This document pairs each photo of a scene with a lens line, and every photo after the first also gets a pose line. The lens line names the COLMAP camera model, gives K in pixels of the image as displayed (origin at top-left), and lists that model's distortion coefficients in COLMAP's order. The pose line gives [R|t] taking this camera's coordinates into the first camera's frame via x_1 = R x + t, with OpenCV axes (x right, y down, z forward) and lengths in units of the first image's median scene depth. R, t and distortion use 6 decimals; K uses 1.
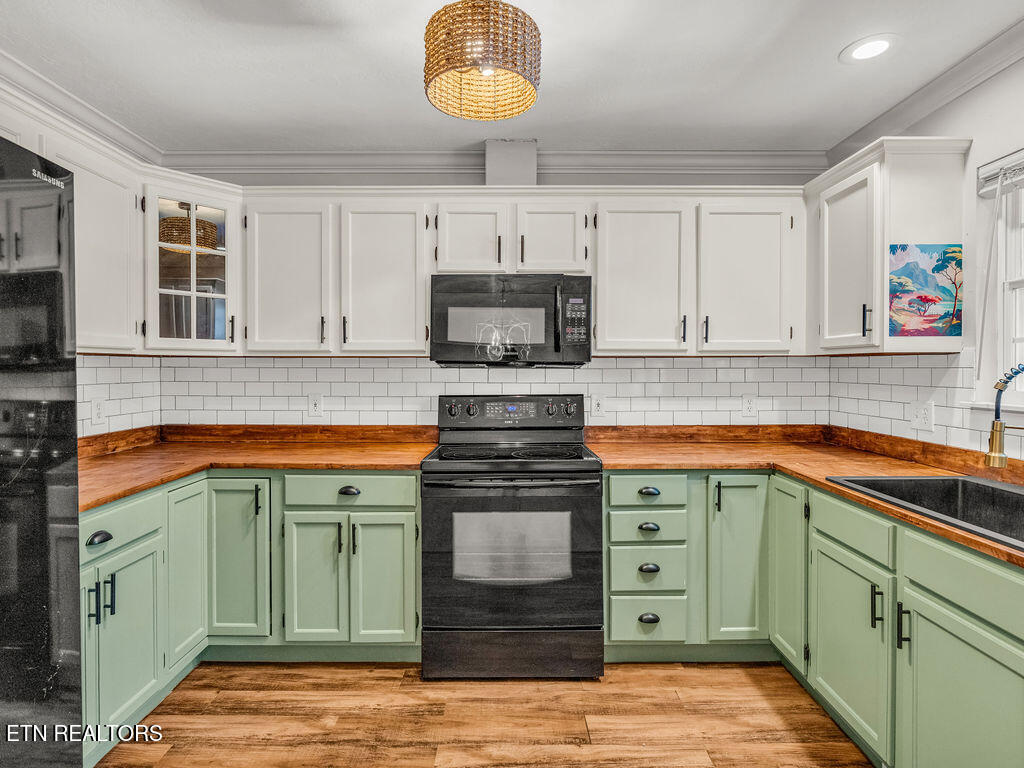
lens RADIAL K [[548.3, 0, 501.2], [0, 548.3, 373.6], [0, 0, 1]] dist [-0.003551, 0.001401]
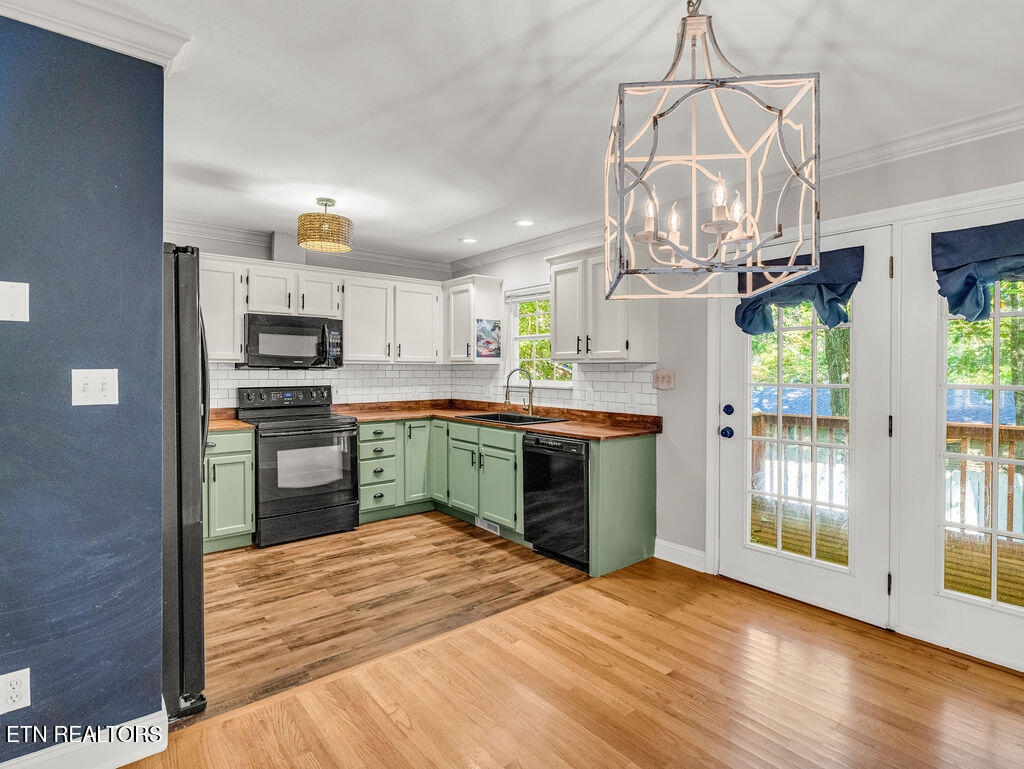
lens RADIAL K [[532.8, 0, 513.6], [0, 532.8, 378.6], [0, 0, 1]] dist [-0.004571, 0.000086]
pose [[0.770848, -0.008454, 0.636963, -0.584243], [0.003530, 0.999953, 0.009000, 0.004065], [-0.637009, -0.004689, 0.770842, -0.807768]]
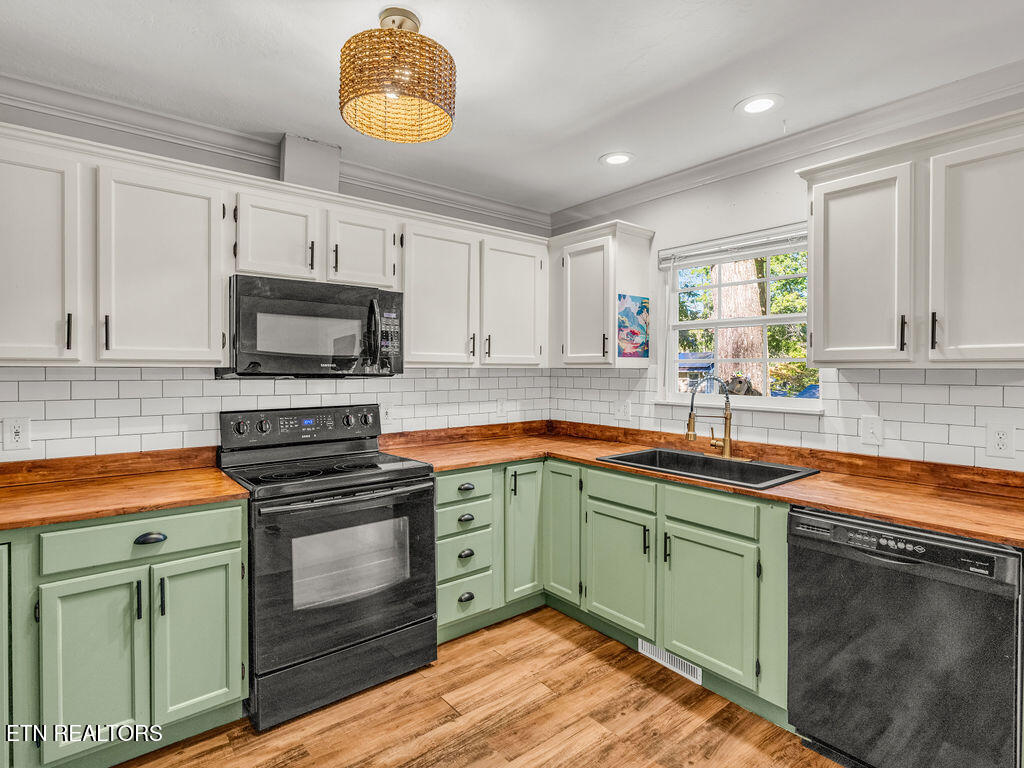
lens RADIAL K [[540.1, 0, 526.8], [0, 540.1, 377.2], [0, 0, 1]] dist [-0.003635, 0.001077]
pose [[0.766074, -0.007464, 0.642709, -0.358828], [0.003826, 0.999968, 0.007052, -0.023330], [-0.642741, -0.002943, 0.766078, 0.050747]]
